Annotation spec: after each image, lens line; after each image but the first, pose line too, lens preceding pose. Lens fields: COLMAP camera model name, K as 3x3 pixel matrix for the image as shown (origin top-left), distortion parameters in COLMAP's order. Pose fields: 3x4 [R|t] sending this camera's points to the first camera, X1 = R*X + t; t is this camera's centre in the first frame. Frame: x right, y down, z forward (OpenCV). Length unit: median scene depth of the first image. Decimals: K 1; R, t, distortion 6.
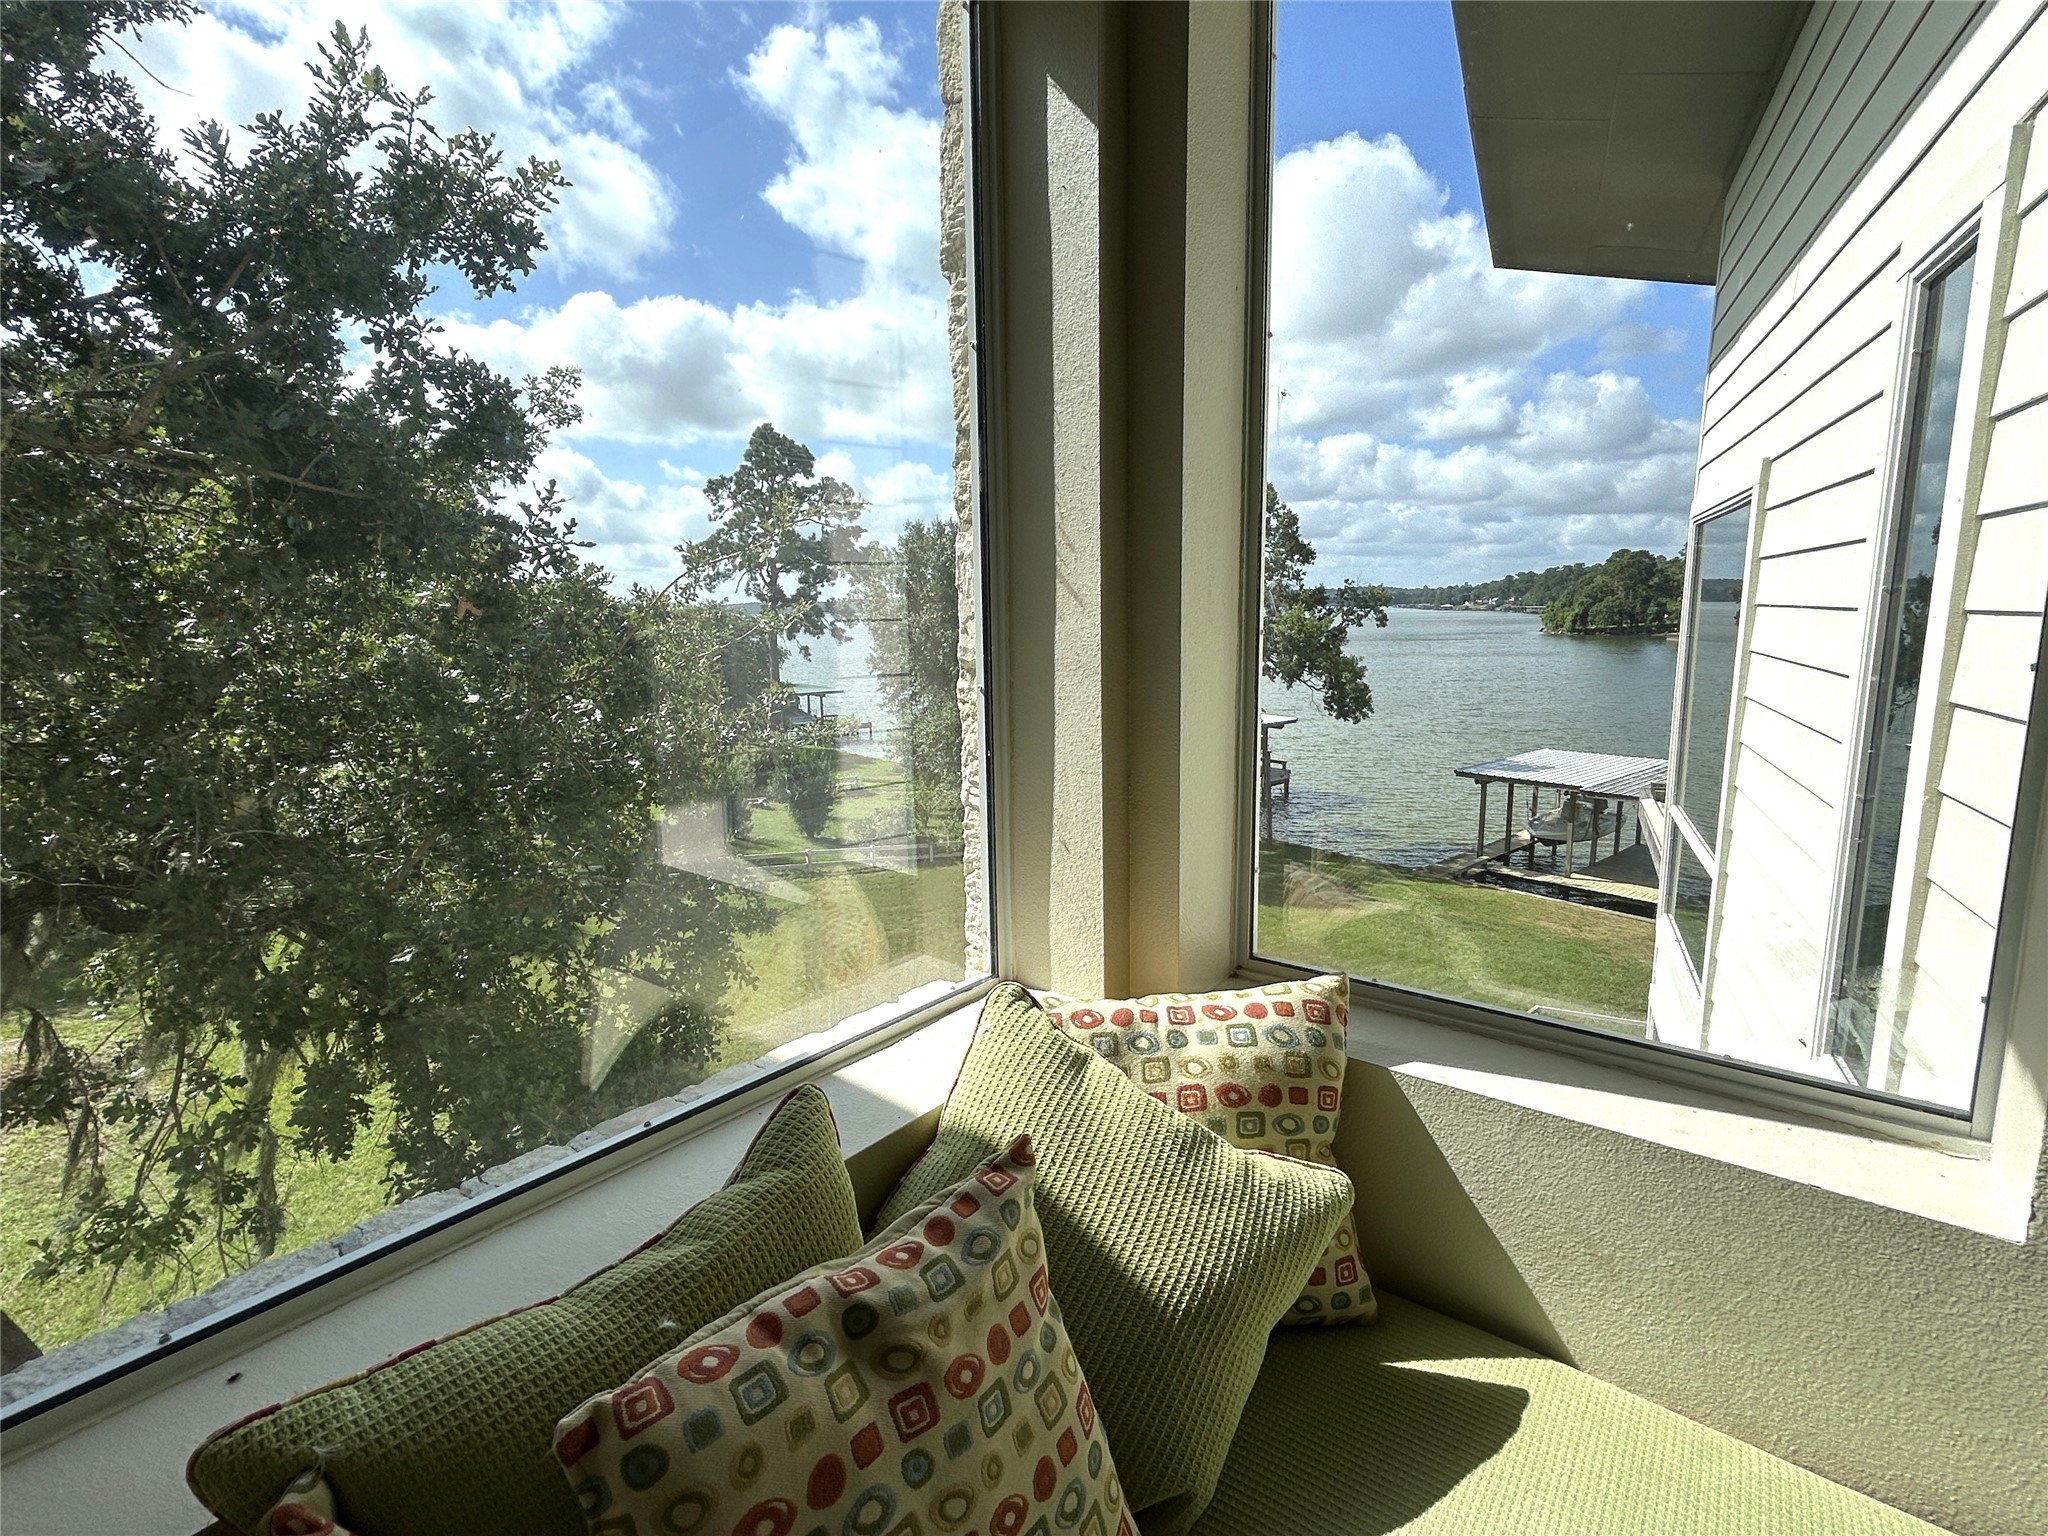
lens RADIAL K [[984.5, 0, 1021.8], [0, 984.5, 767.2], [0, 0, 1]] dist [-0.008051, 0.005986]
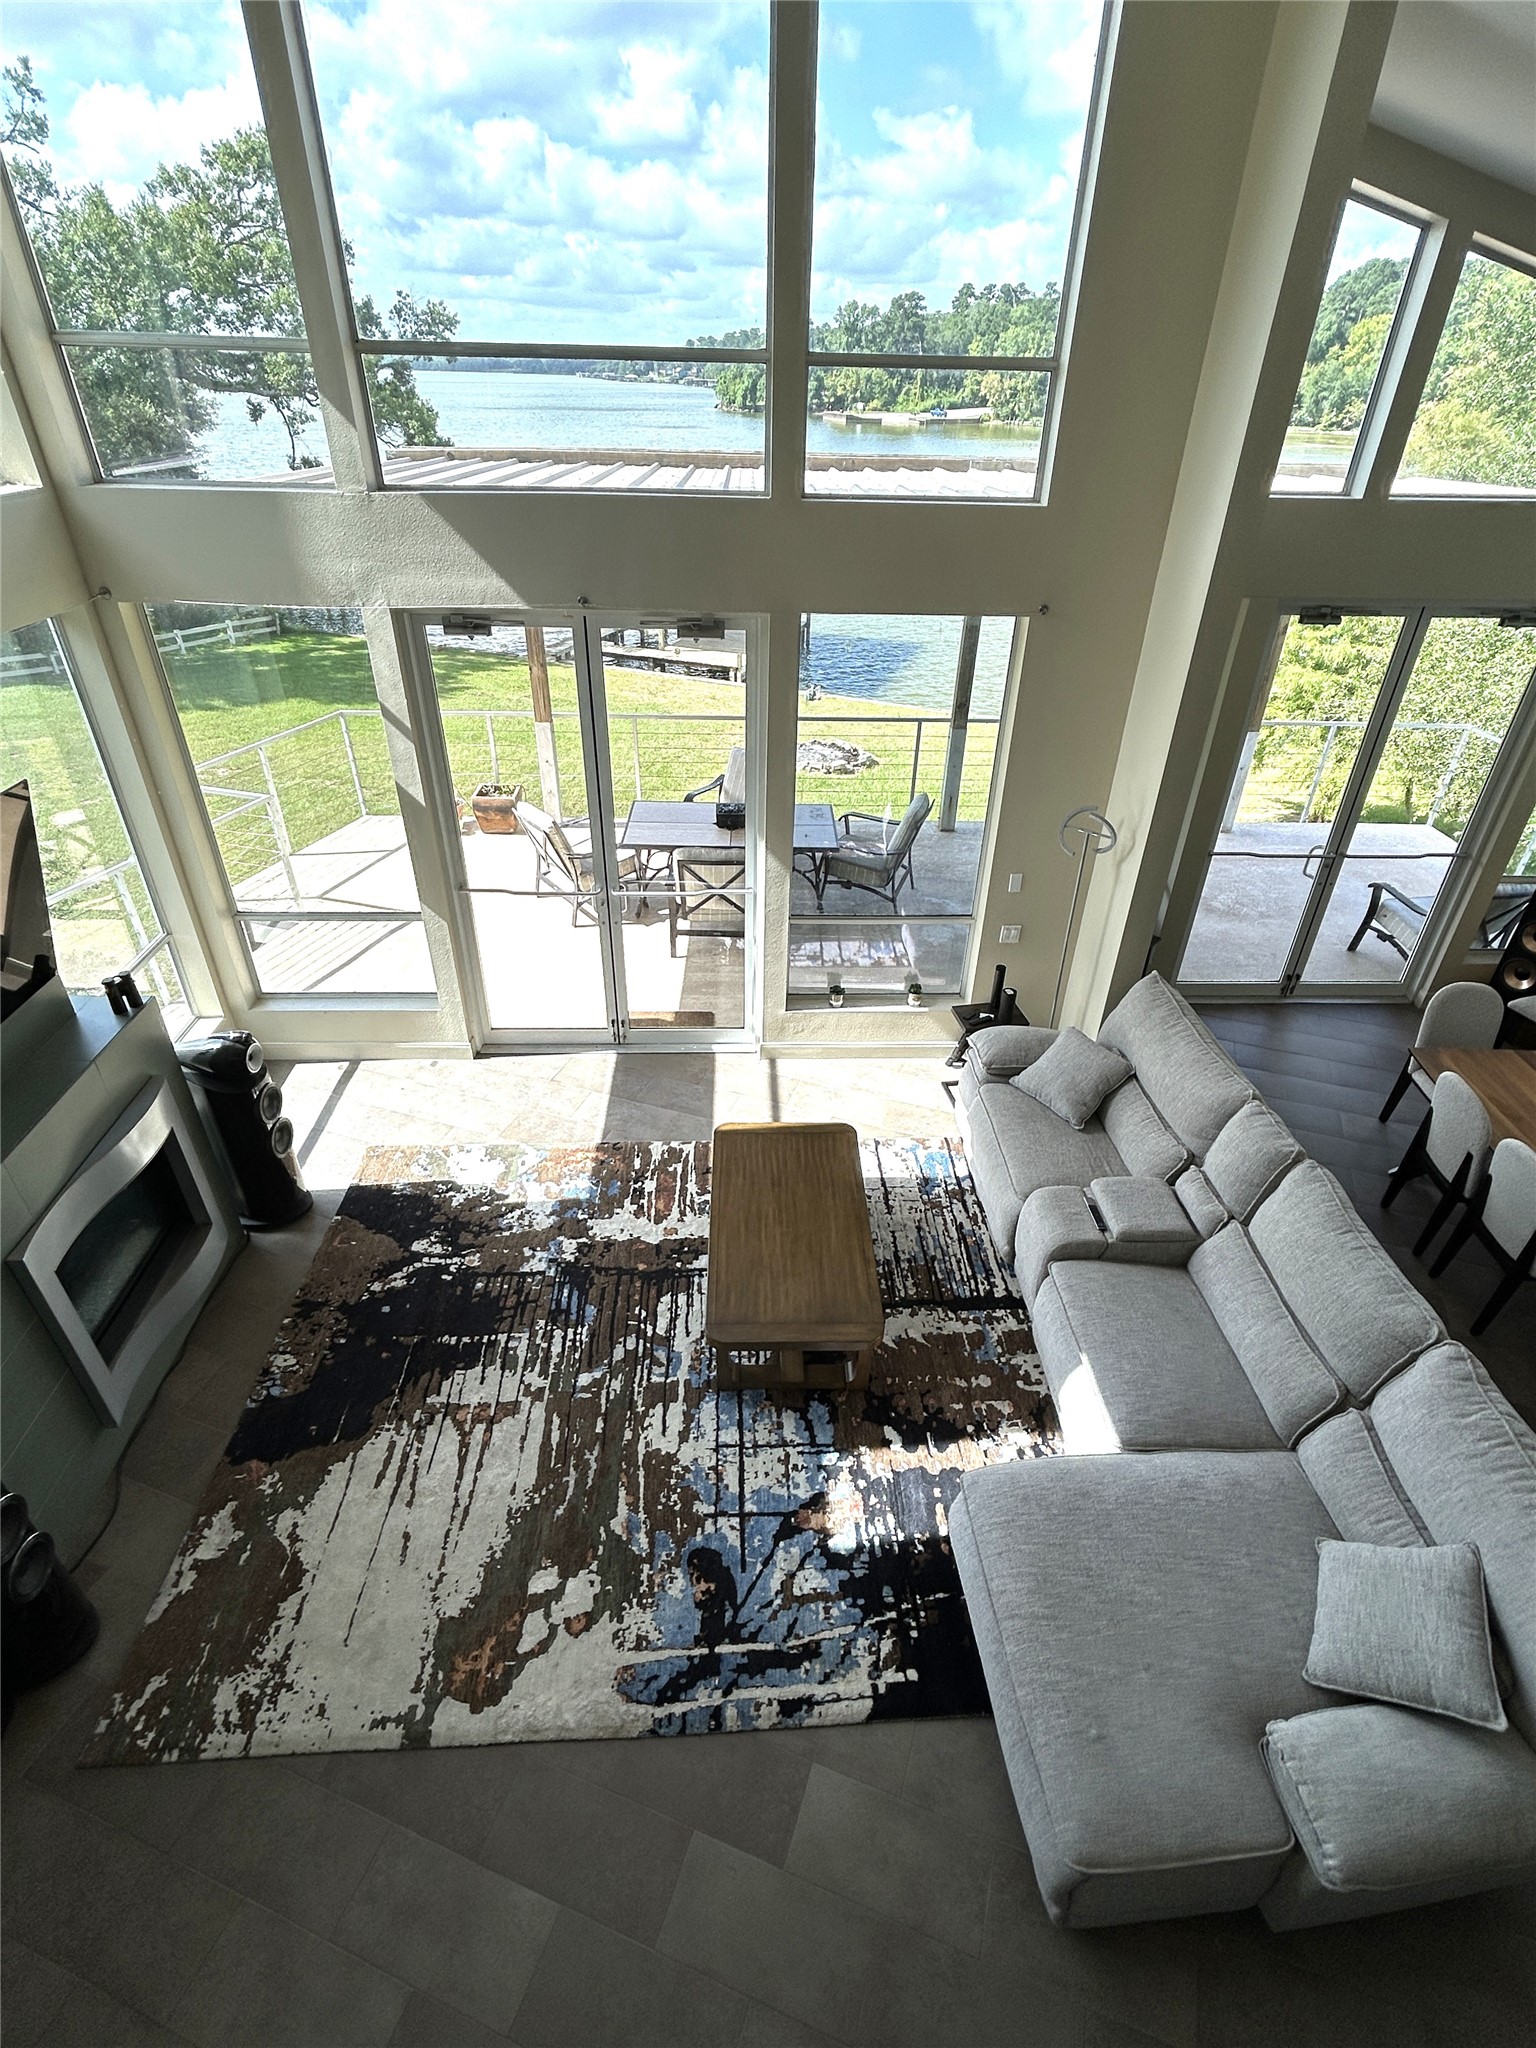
lens RADIAL K [[984.5, 0, 772.6], [0, 984.5, 1024.3], [0, 0, 1]] dist [-0.008051, 0.005986]
pose [[0.867368, -0.245772, 0.432746, 0.066691], [0.045374, 0.904980, 0.423027, 0.022260], [-0.495595, -0.347285, 0.796103, -0.020688]]
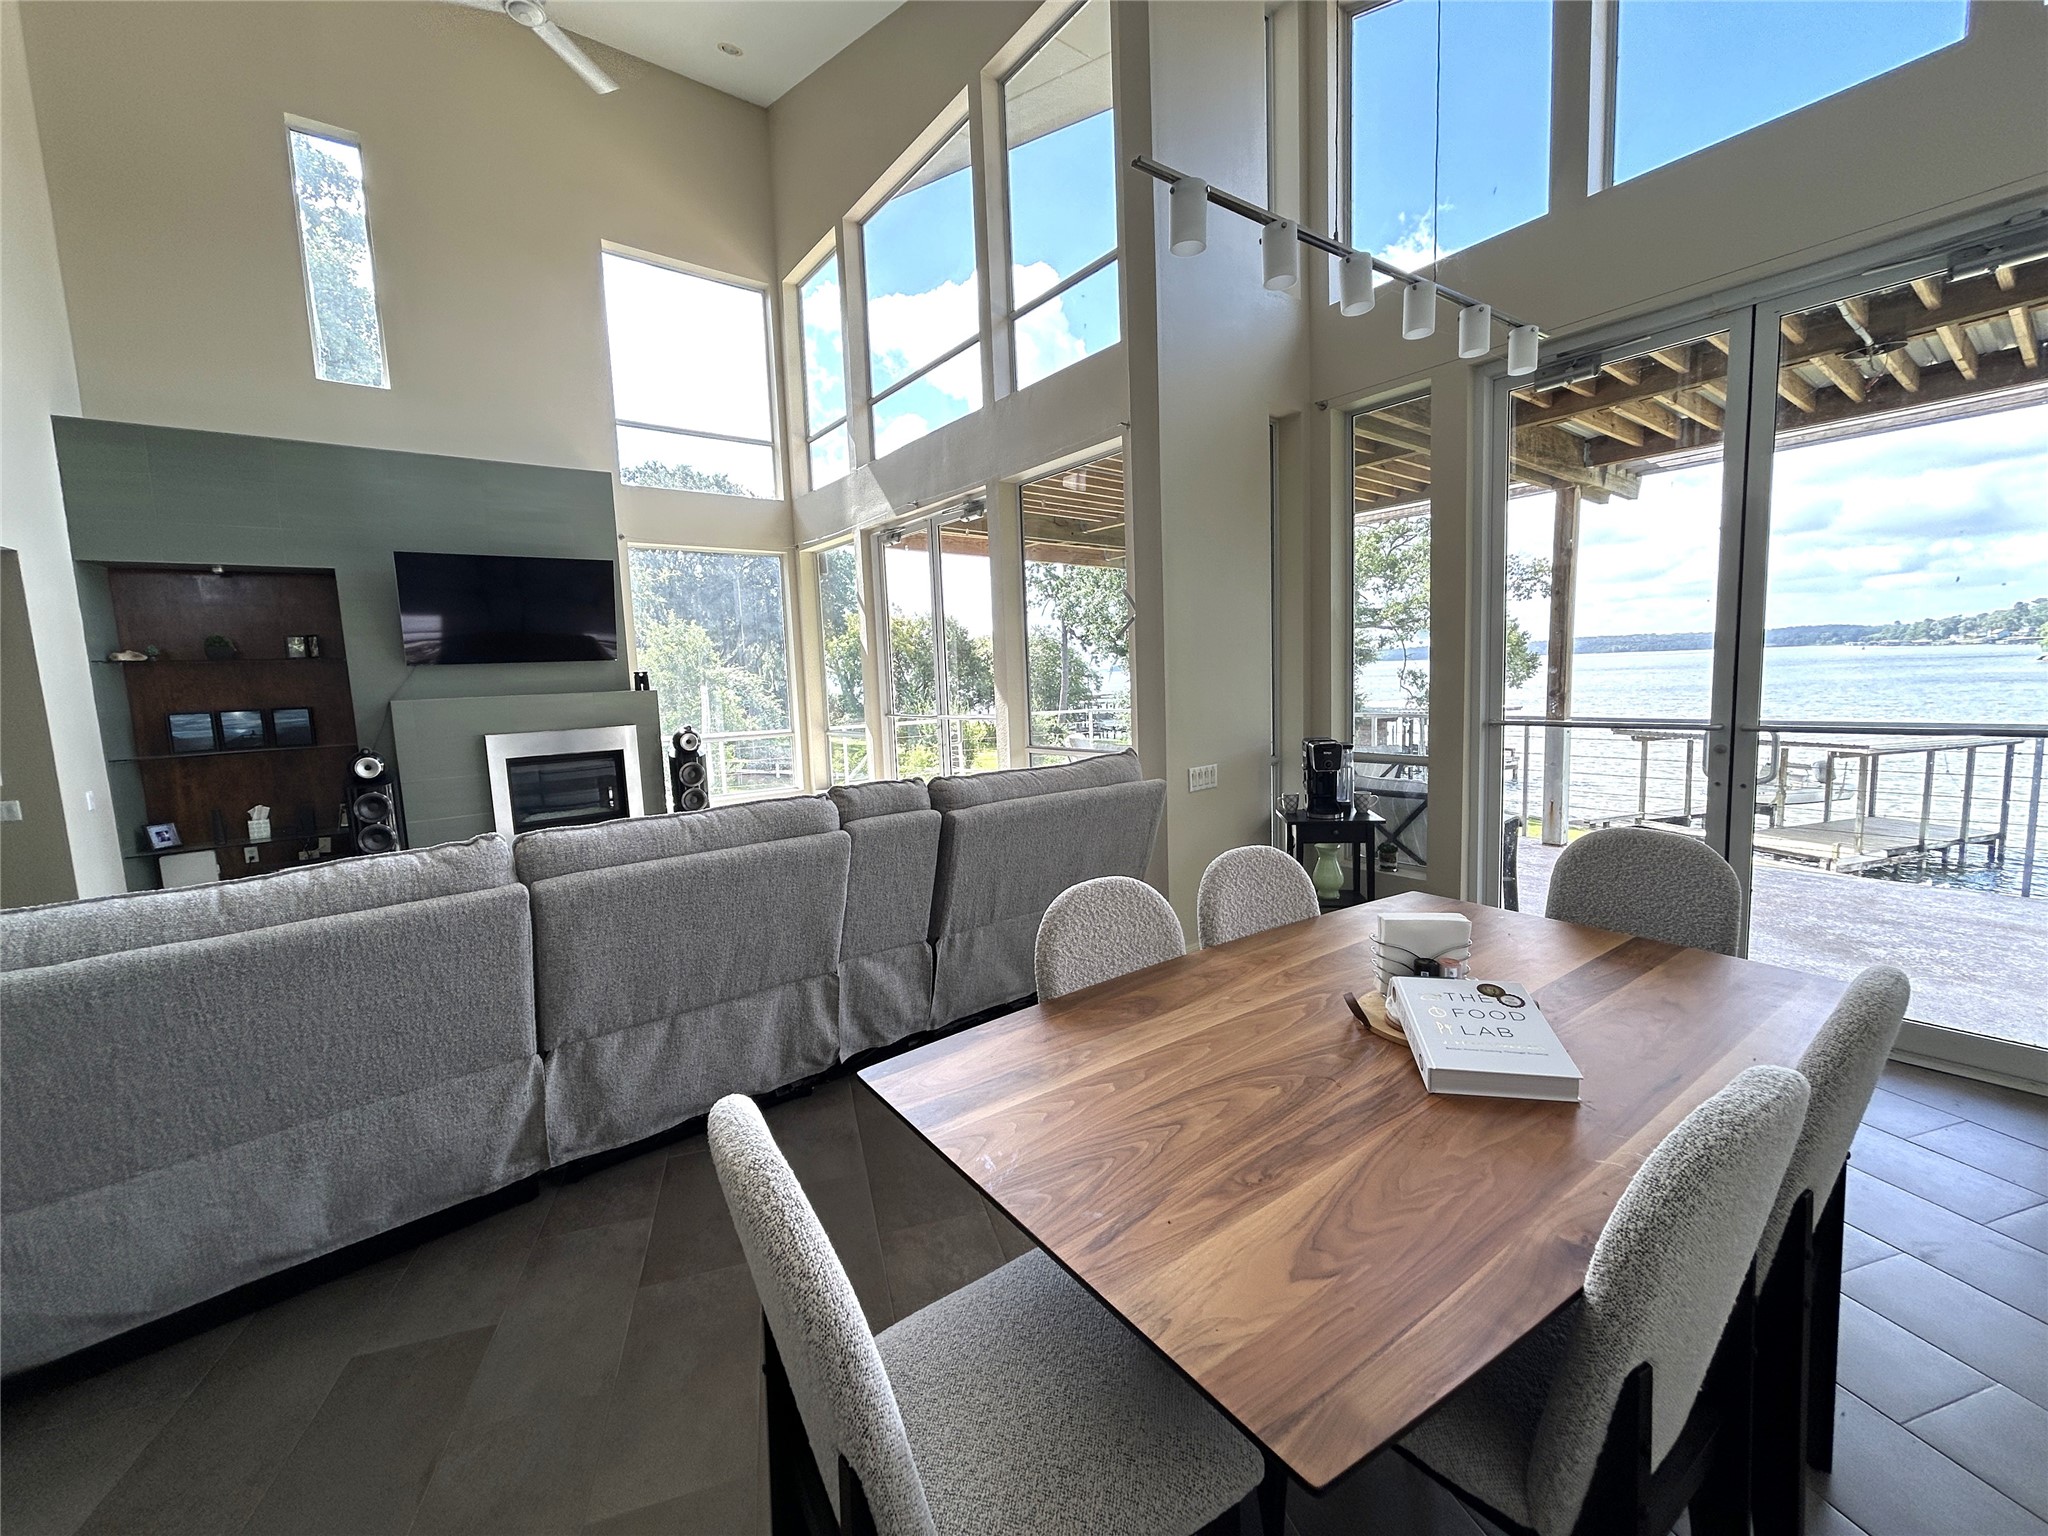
lens RADIAL K [[827.3, 0, 1022.1], [0, 827.3, 766.5], [0, 0, 1]] dist [-0.003696, 0.001843]
pose [[0.910006, 0.026493, -0.413748, 0.158271], [-0.041964, 0.998717, -0.028347, 0.062164], [0.412466, 0.043159, 0.909950, -0.025389]]
